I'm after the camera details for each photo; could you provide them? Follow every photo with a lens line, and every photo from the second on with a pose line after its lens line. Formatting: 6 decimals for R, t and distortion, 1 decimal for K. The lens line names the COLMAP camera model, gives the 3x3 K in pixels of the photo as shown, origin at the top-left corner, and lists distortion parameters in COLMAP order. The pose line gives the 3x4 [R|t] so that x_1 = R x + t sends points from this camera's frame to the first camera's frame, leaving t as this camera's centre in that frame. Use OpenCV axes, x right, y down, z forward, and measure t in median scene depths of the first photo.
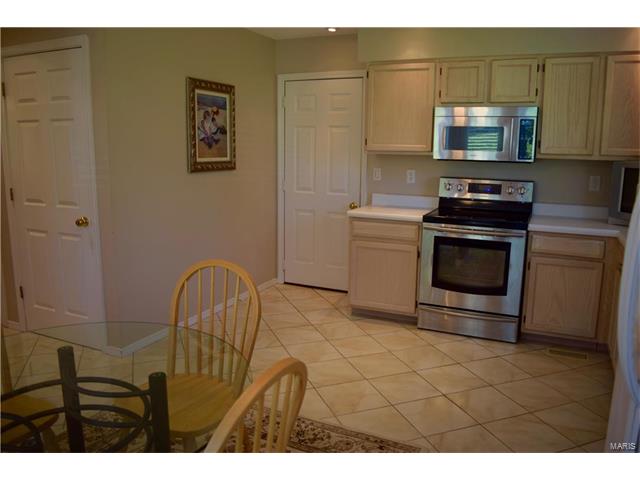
lens RADIAL K [[501.5, 0, 326.2], [0, 501.5, 234.3], [0, 0, 1]] dist [-0.090391, 0.008659]
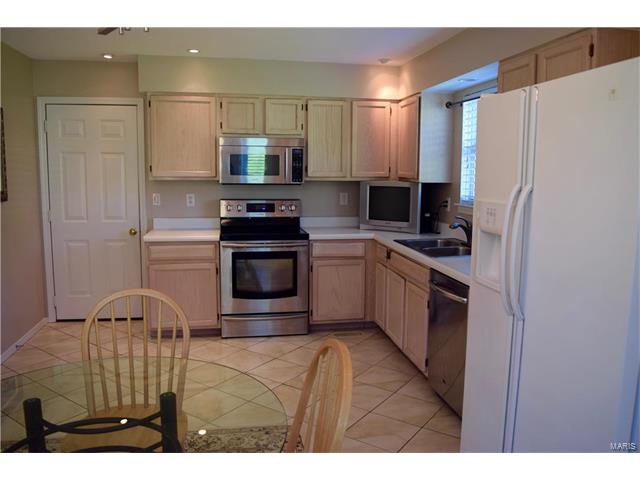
lens RADIAL K [[501.5, 0, 324.0], [0, 501.5, 236.9], [0, 0, 1]] dist [-0.090391, 0.008659]
pose [[0.814849, -0.080129, 0.574108, -0.251148], [0.099439, 0.995041, -0.002258, -0.007746], [-0.571080, 0.058929, 0.818776, -0.035233]]
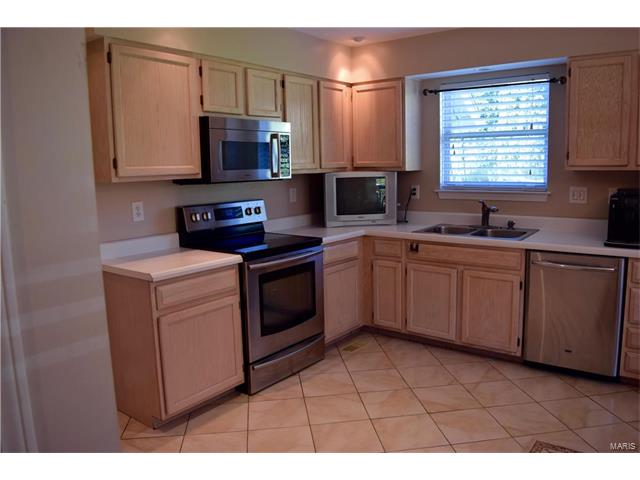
lens RADIAL K [[501.5, 0, 324.2], [0, 501.5, 236.7], [0, 0, 1]] dist [-0.090391, 0.008659]
pose [[0.220918, -0.154329, 0.963005, -0.527001], [0.192876, 0.974813, 0.111975, -0.126231], [-0.956030, 0.161003, 0.245120, 0.677095]]
